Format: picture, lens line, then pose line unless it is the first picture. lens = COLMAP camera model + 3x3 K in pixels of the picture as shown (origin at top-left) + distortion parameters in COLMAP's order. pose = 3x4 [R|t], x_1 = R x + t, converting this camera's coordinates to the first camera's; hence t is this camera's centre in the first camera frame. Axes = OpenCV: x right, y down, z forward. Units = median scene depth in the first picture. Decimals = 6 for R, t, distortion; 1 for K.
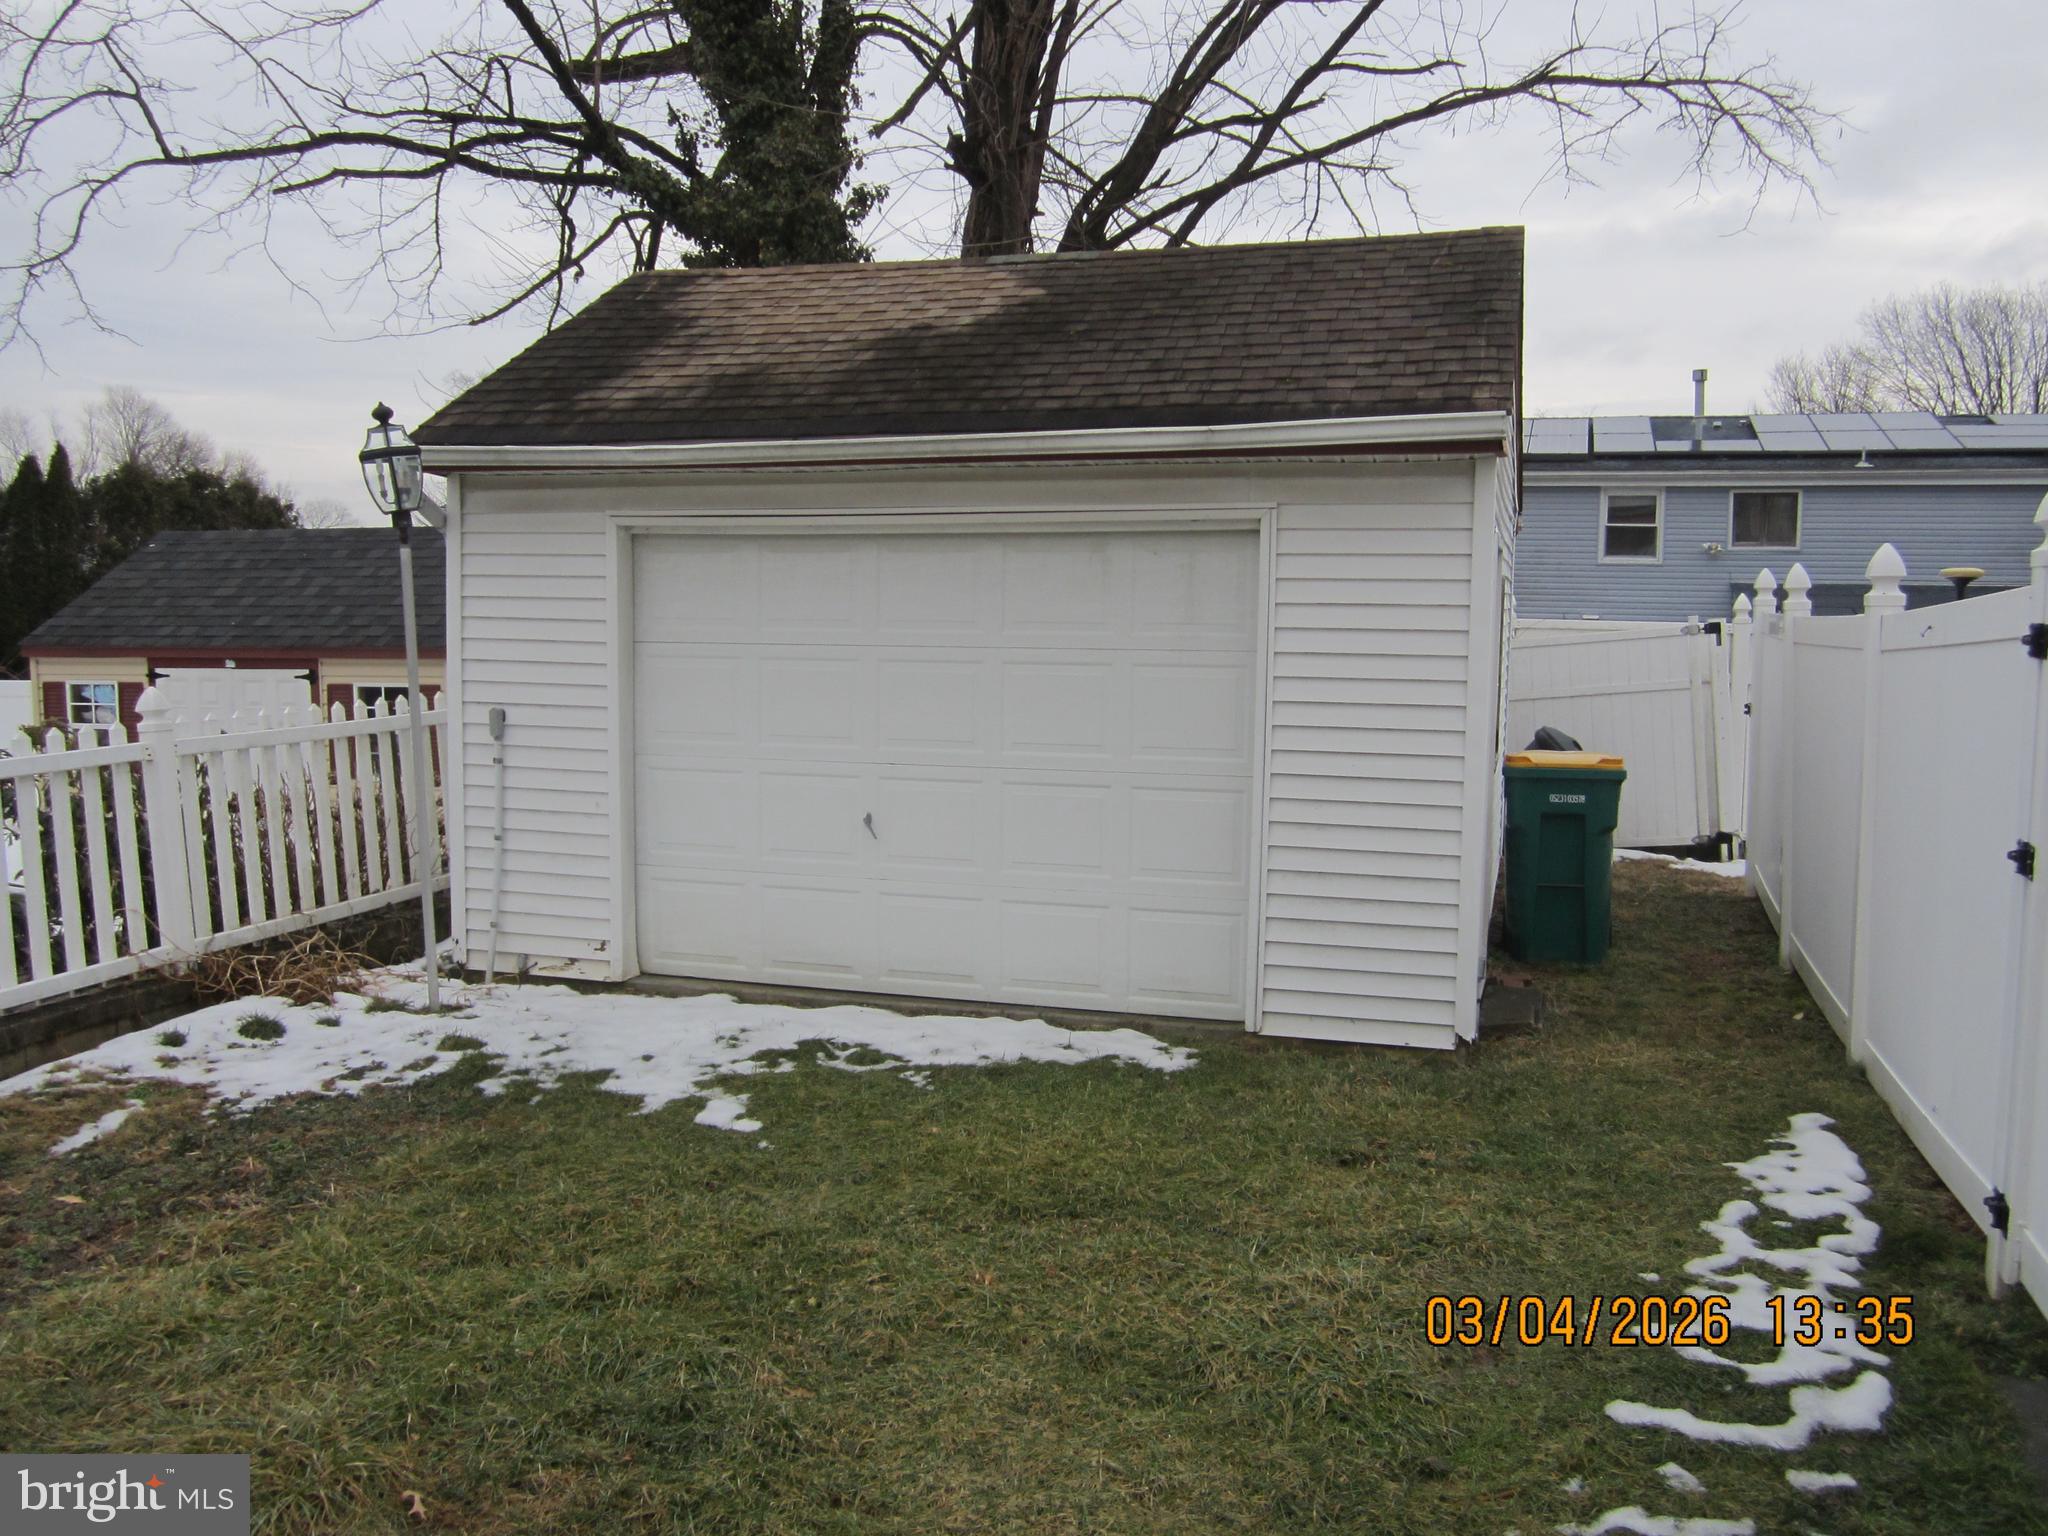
lens RADIAL K [[1687.3, 0, 1027.5], [0, 1687.3, 770.5], [0, 0, 1]] dist [-0.045049, 0.005787]
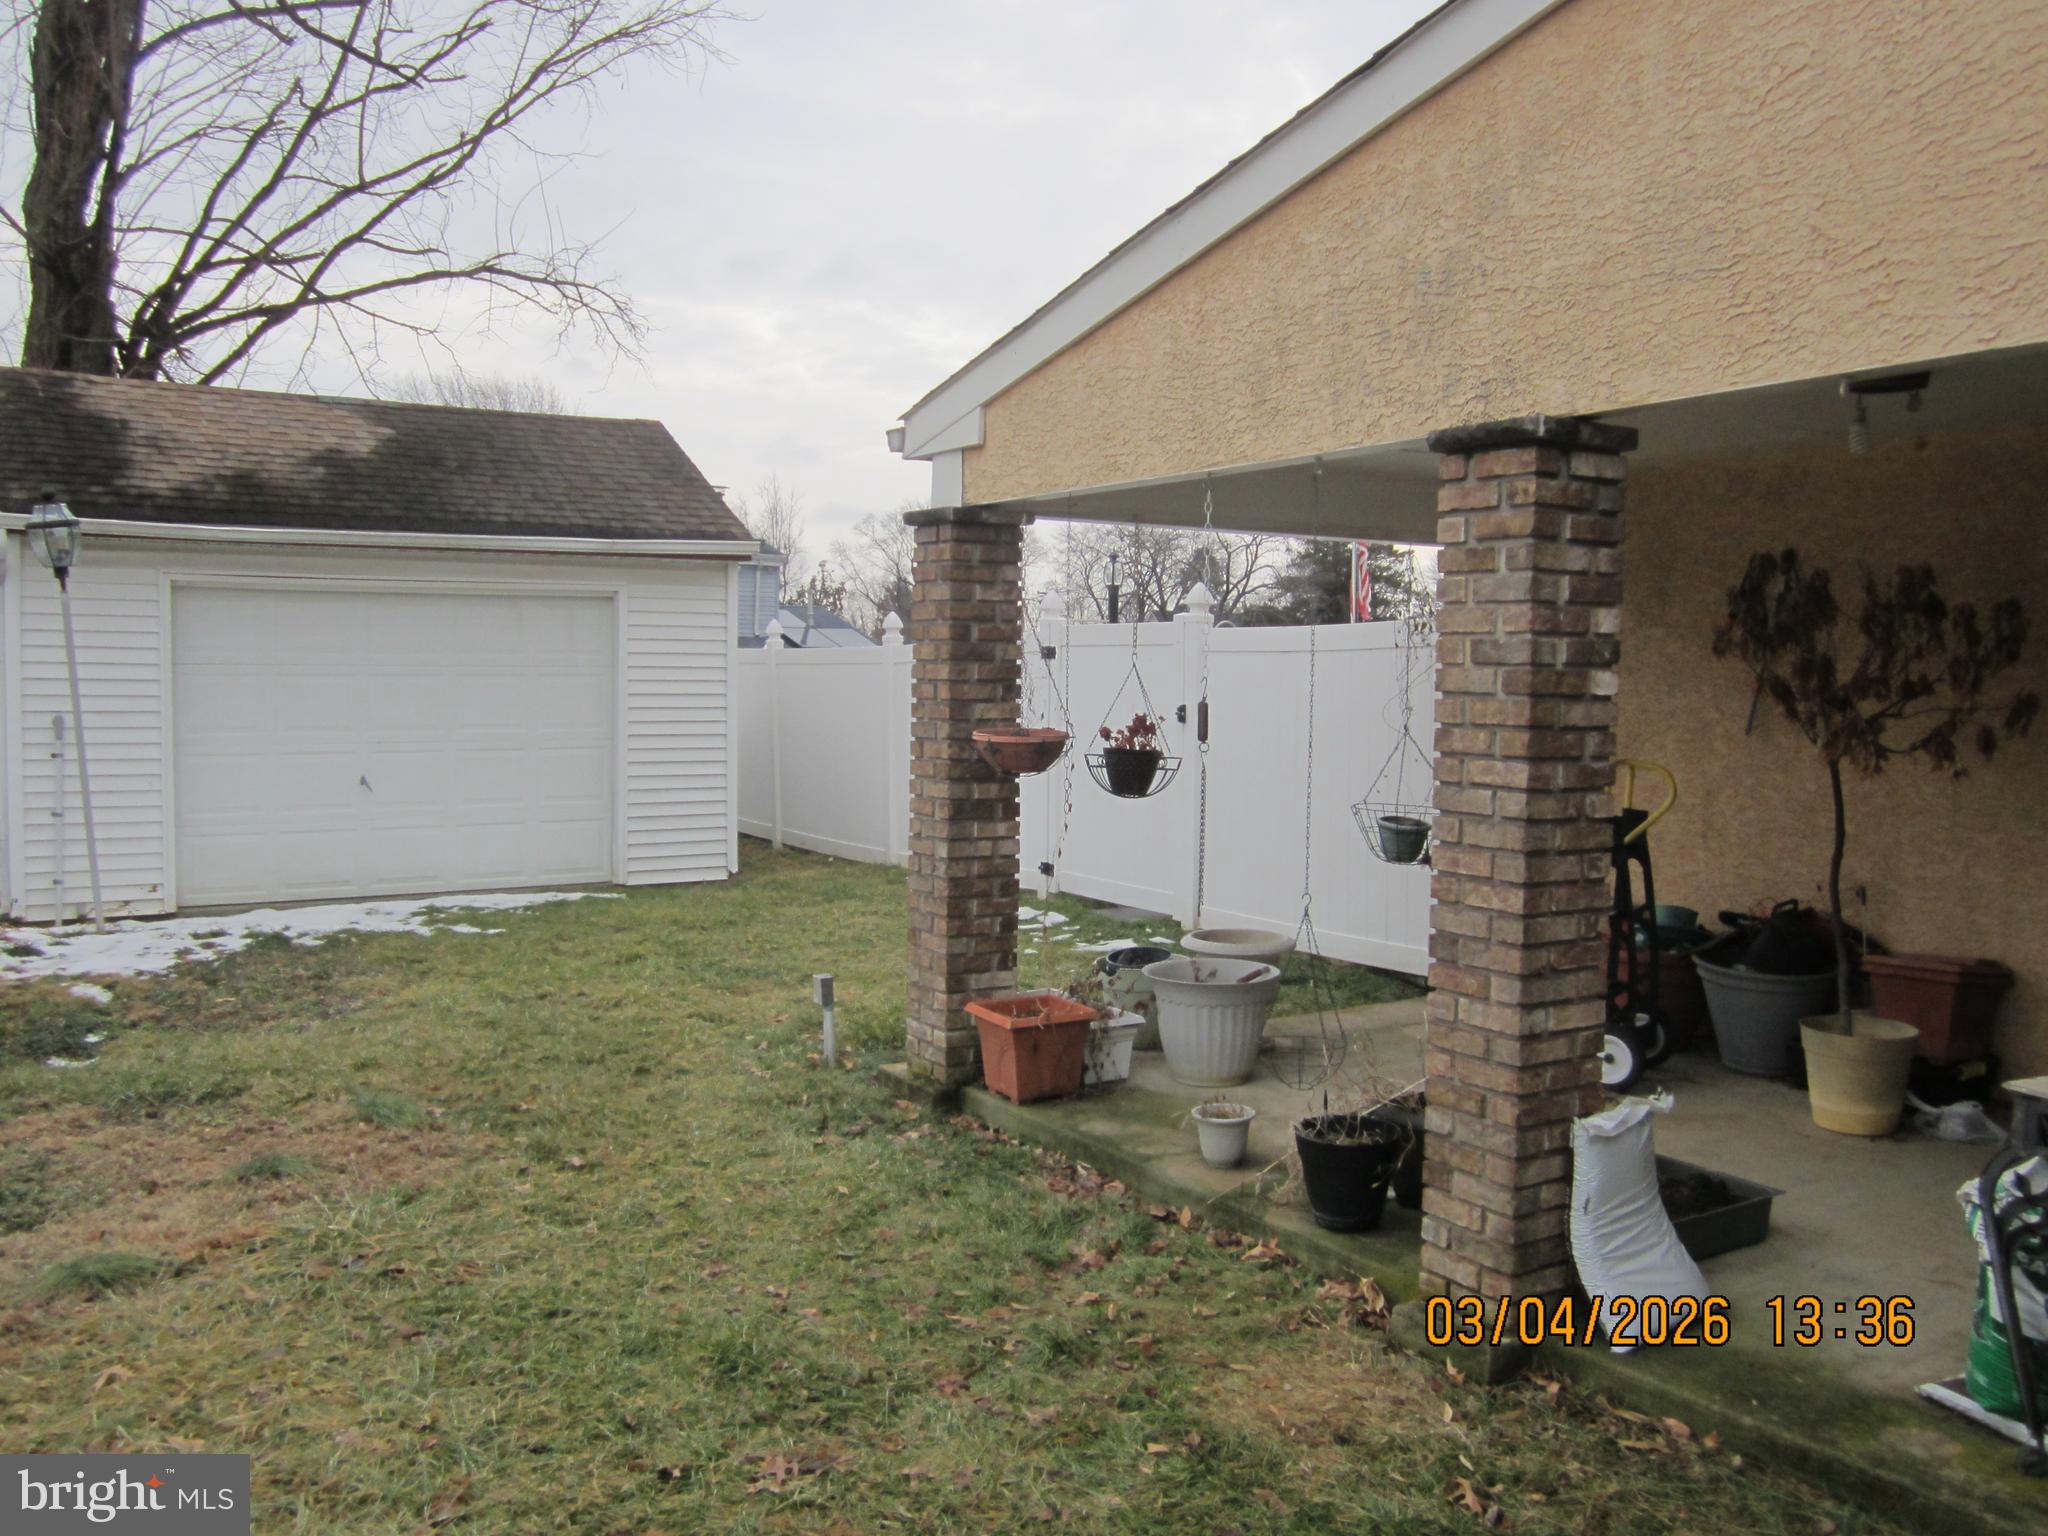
lens RADIAL K [[1687.3, 0, 1021.9], [0, 1687.3, 767.7], [0, 0, 1]] dist [-0.045049, 0.005787]
pose [[0.654298, -0.047630, 0.754735, -0.825325], [0.067689, 0.997697, 0.004281, 0.050409], [-0.753201, 0.048286, 0.656016, -0.420574]]
